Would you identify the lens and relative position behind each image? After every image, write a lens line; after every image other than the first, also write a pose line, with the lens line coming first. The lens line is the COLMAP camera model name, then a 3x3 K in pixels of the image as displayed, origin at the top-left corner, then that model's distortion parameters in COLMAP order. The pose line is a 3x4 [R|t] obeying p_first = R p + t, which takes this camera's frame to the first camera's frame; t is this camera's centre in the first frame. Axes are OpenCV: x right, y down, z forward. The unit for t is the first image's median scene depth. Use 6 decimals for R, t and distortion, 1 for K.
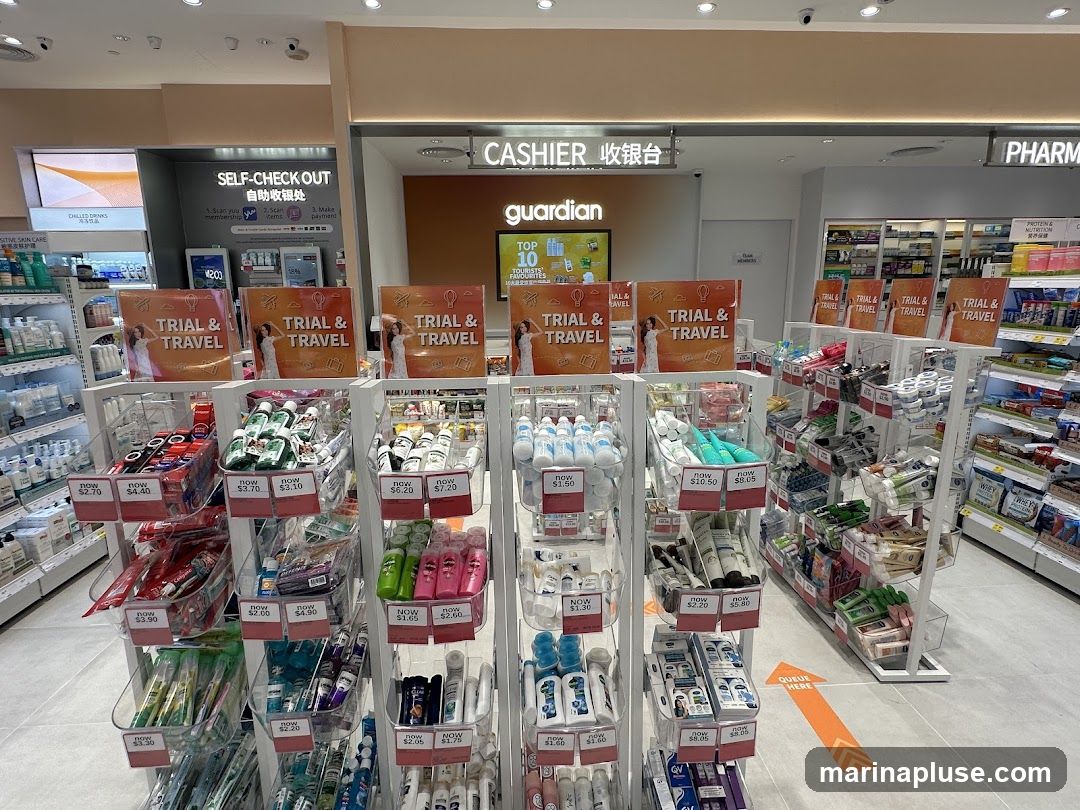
lens RADIAL K [[572.0, 0, 540.5], [0, 572.0, 411.5], [0, 0, 1]] dist [-0.000902, -0.001345]
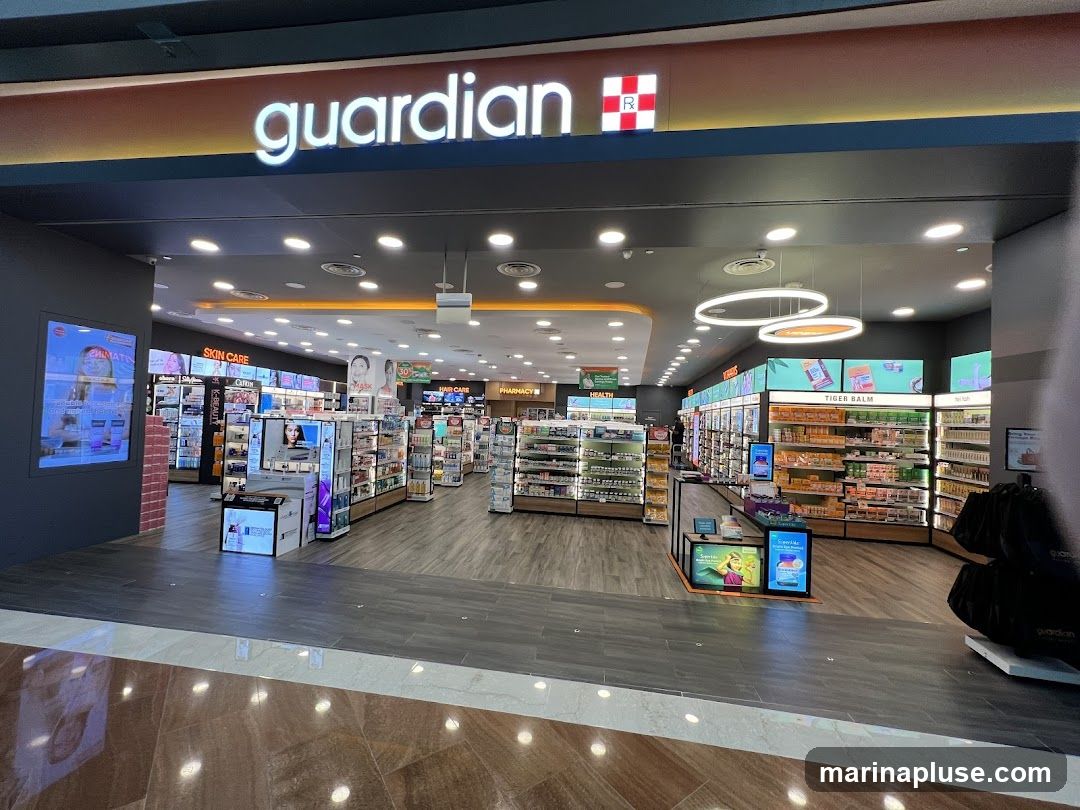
lens RADIAL K [[443.6, 0, 537.7], [0, 443.6, 410.4], [0, 0, 1]] dist [0.001757, -0.000471]
pose [[0.977527, 0.047562, -0.205374, 0.172760], [-0.093470, 0.971006, -0.220022, -0.198848], [0.188955, 0.234274, 0.953631, 1.019477]]
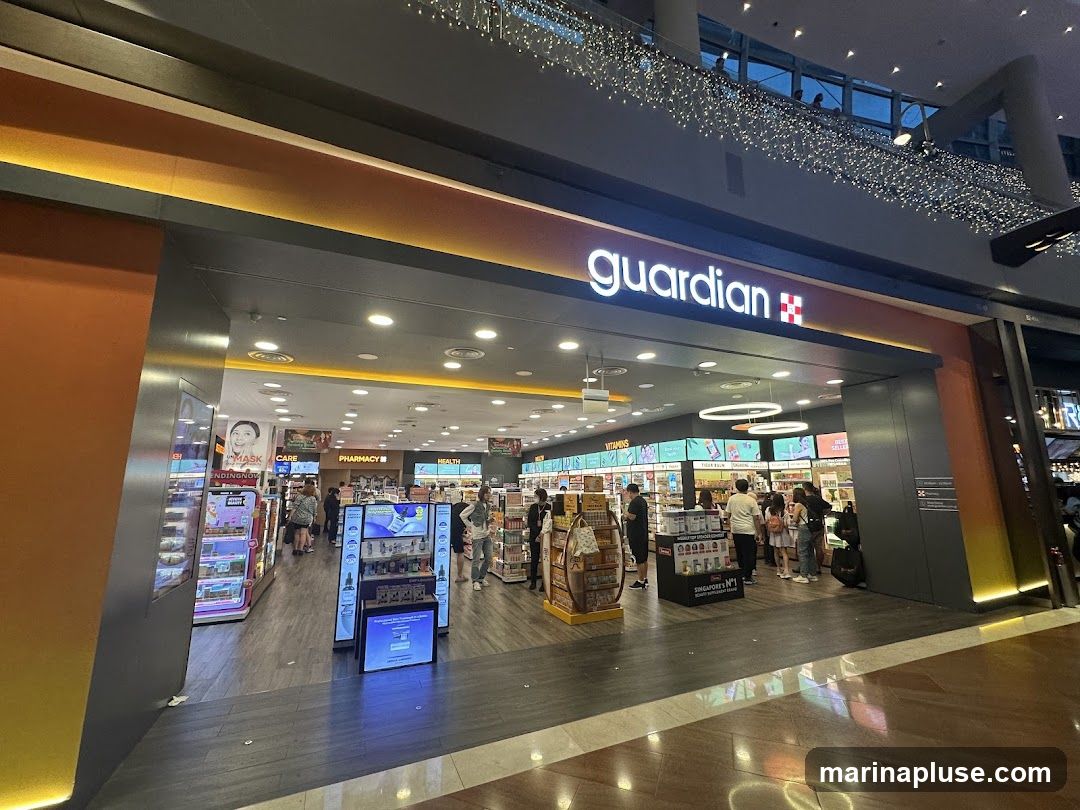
lens RADIAL K [[443.6, 0, 548.3], [0, 443.6, 406.8], [0, 0, 1]] dist [0.001757, -0.000471]
pose [[0.932797, 0.067057, 0.354108, -0.221790], [0.072092, 0.927963, -0.365633, -0.188535], [-0.353117, 0.366590, 0.860767, 0.963441]]
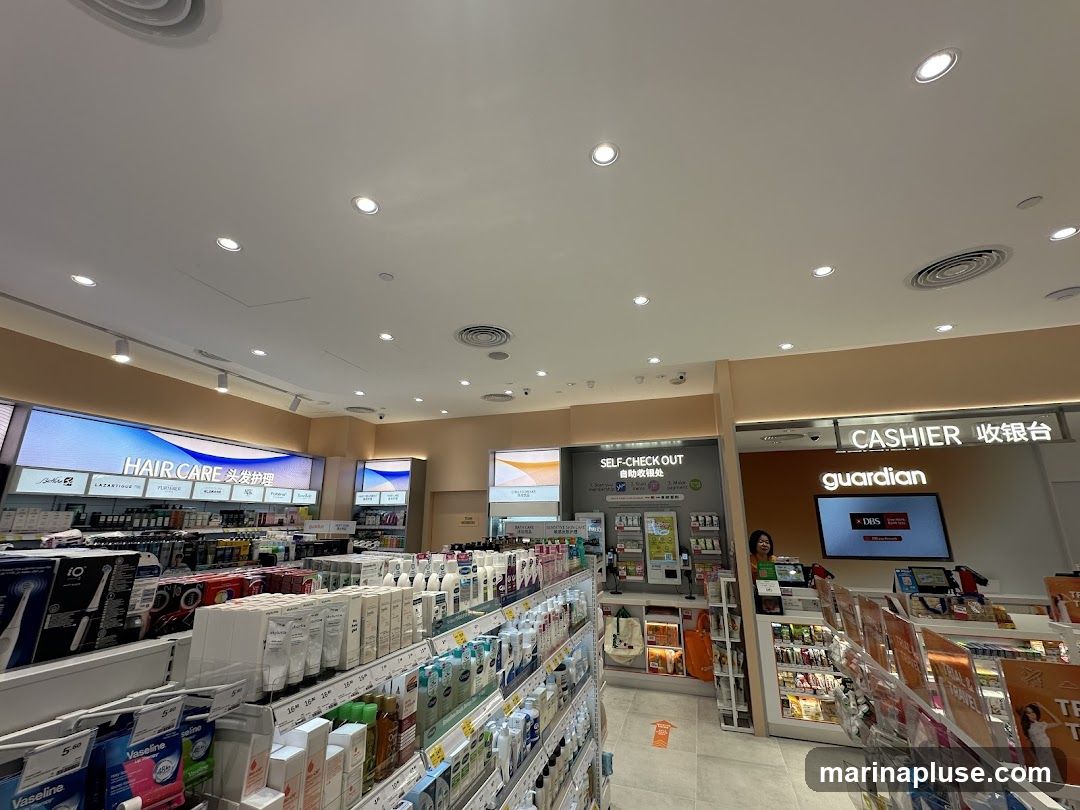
lens RADIAL K [[443.6, 0, 543.1], [0, 443.6, 403.7], [0, 0, 1]] dist [0.001757, -0.000471]
pose [[0.926620, -0.082641, -0.366804, -0.295329], [-0.092760, 0.895150, -0.436007, -0.051621], [0.364377, 0.438037, 0.821799, -0.011161]]
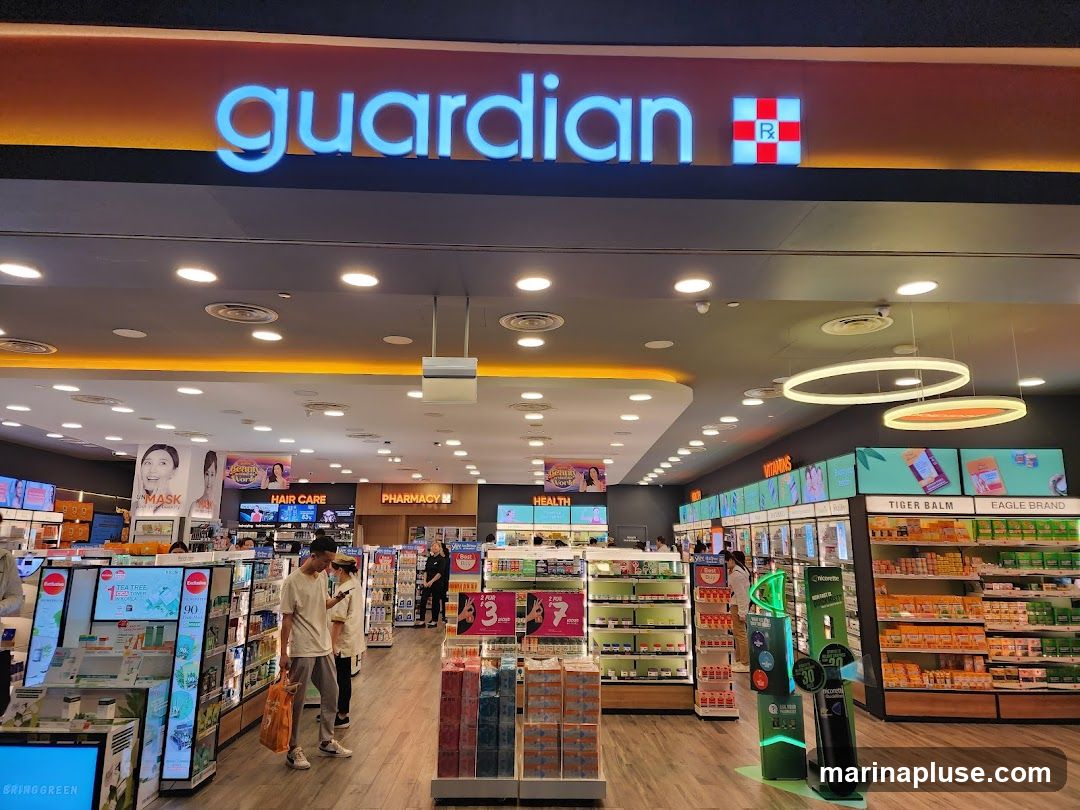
lens RADIAL K [[739.1, 0, 541.2], [0, 739.1, 396.5], [0, 0, 1]] dist [0.067792, -0.012132]
pose [[0.999530, 0.014642, -0.026946, 0.074901], [-0.024122, 0.917958, -0.395944, -0.189696], [0.018938, 0.396408, 0.917879, 0.971932]]
